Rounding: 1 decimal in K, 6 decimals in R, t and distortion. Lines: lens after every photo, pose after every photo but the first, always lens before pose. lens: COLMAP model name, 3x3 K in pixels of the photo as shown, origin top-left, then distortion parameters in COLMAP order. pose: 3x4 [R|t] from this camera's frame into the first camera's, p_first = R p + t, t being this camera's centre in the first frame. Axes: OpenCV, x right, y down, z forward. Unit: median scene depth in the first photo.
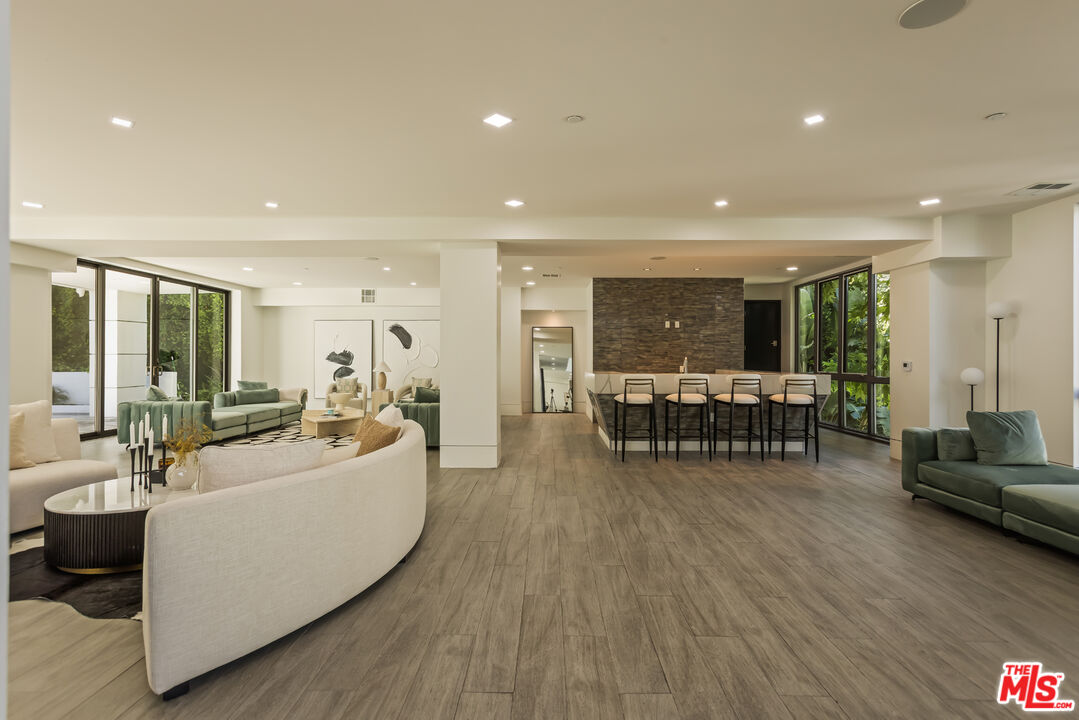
lens RADIAL K [[510.3, 0, 533.2], [0, 510.3, 358.0], [0, 0, 1]] dist [-0.005920, -0.000749]
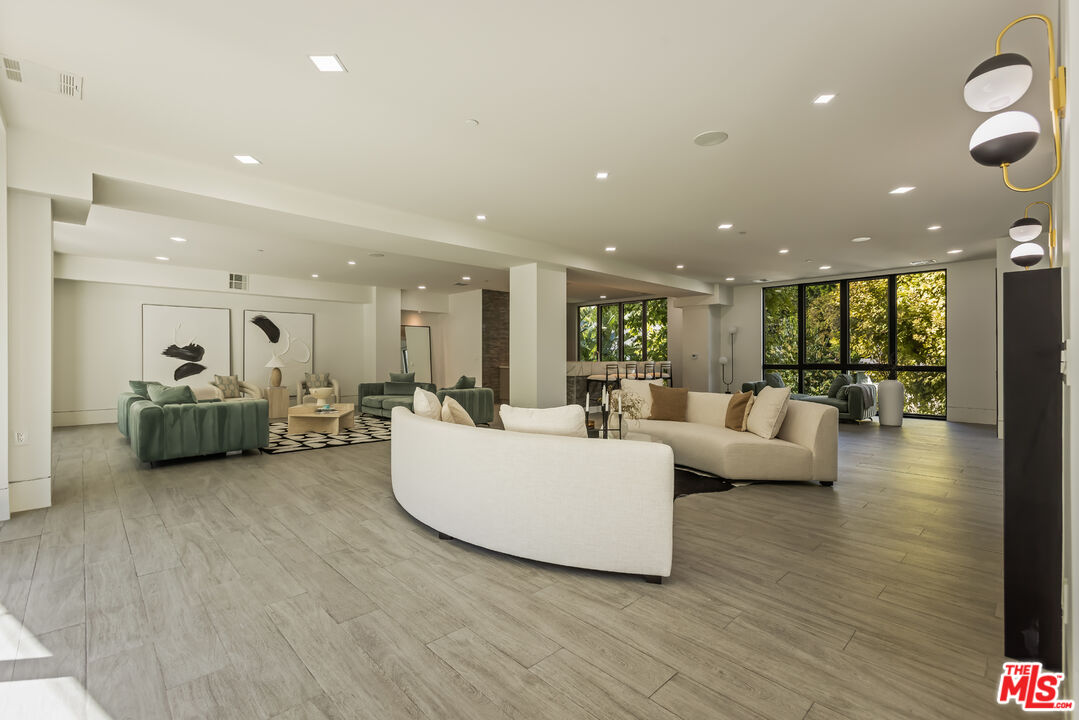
lens RADIAL K [[486.3, 0, 525.7], [0, 486.3, 358.8], [0, 0, 1]] dist [0.002341, 0.000989]
pose [[0.719341, -0.005569, 0.694635, -0.639696], [0.002457, 0.999982, 0.005472, 0.008593], [-0.694653, -0.002229, 0.719341, 0.064909]]
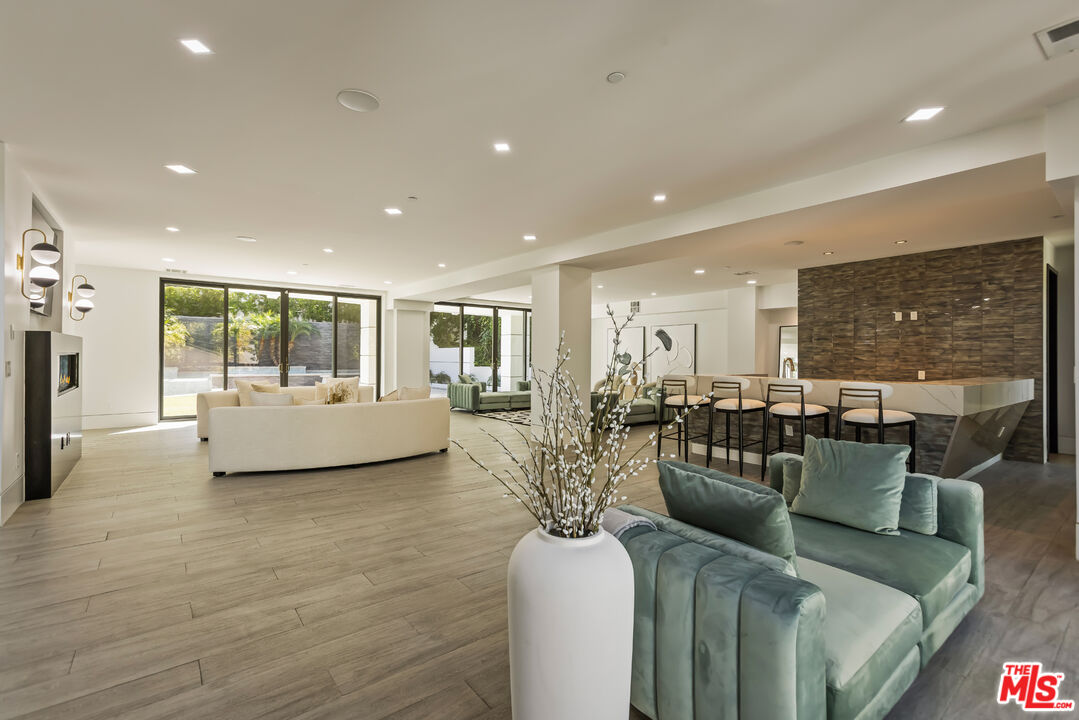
lens RADIAL K [[486.3, 0, 548.7], [0, 486.3, 358.8], [0, 0, 1]] dist [0.002341, 0.000989]
pose [[0.649294, 0.004149, -0.760526, 0.478617], [-0.006261, 0.999980, 0.000110, 0.001256], [0.760512, 0.004690, 0.649307, 0.125420]]
